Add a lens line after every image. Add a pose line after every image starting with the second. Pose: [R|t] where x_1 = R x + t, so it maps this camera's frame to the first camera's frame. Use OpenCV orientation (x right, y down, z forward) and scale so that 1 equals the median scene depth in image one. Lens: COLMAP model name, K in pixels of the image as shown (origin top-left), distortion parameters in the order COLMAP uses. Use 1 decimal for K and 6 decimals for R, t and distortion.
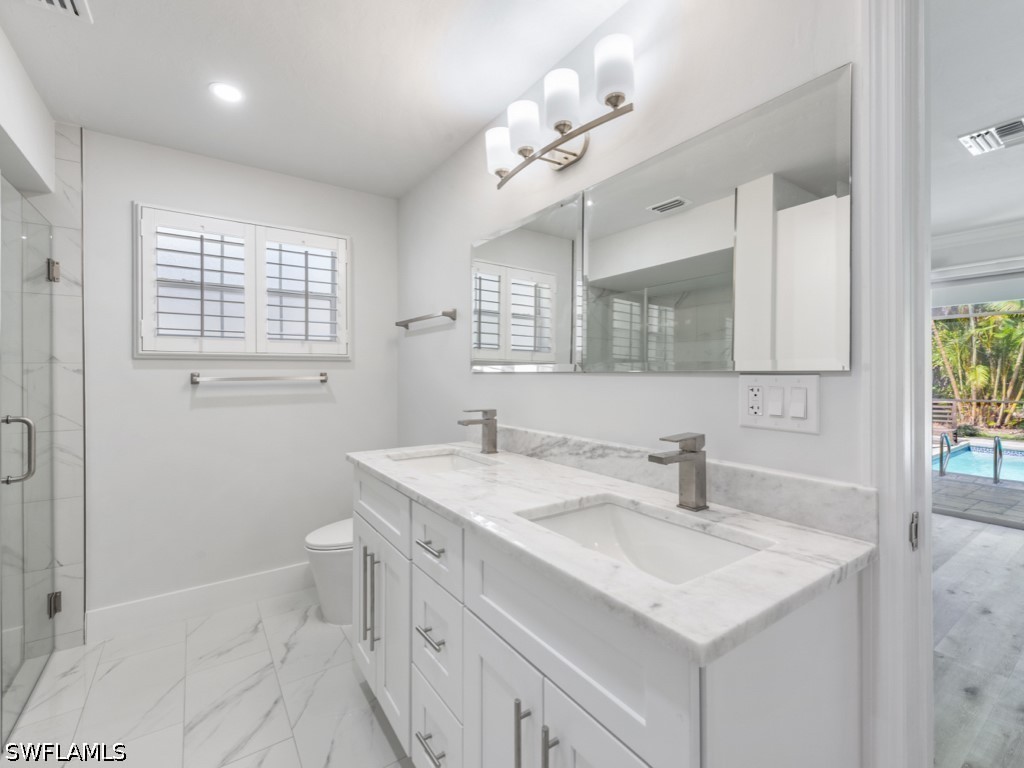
lens RADIAL K [[451.3, 0, 511.2], [0, 451.3, 381.1], [0, 0, 1]] dist [0.009055, -0.000708]
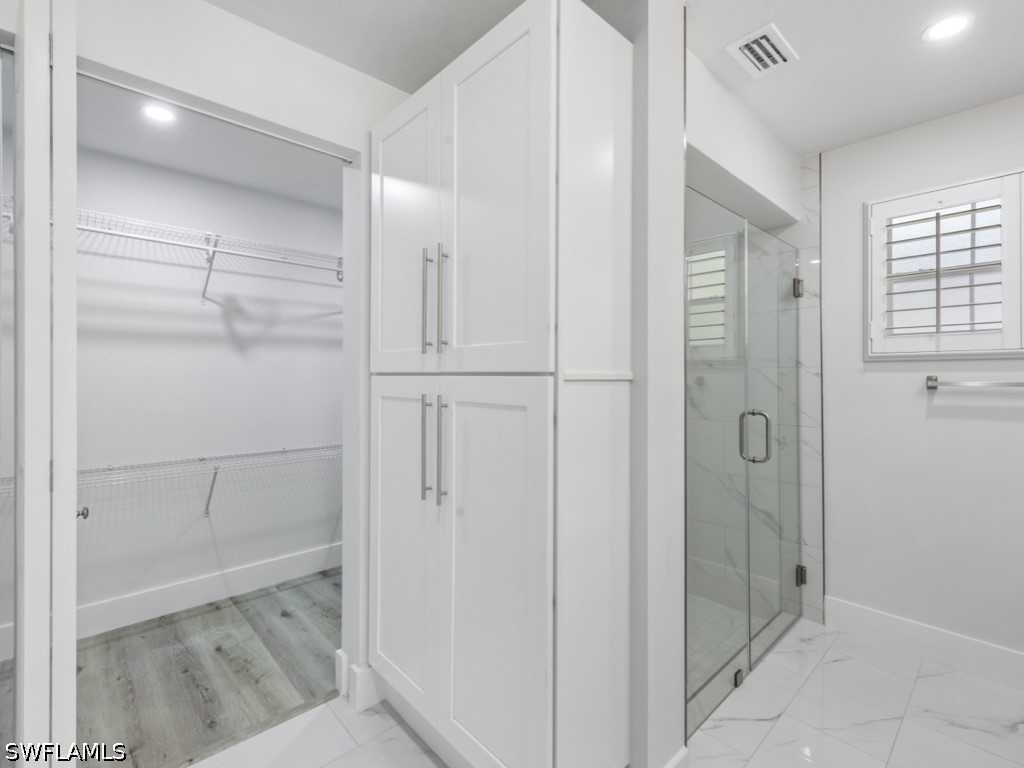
lens RADIAL K [[481.2, 0, 512.0], [0, 481.2, 384.0], [0, 0, 1]] dist [0.015393, 0.000364]
pose [[0.146571, 0.018464, -0.989028, 0.100295], [-0.018820, 0.999697, 0.015874, -0.003220], [0.989021, 0.016287, 0.146874, 0.086054]]
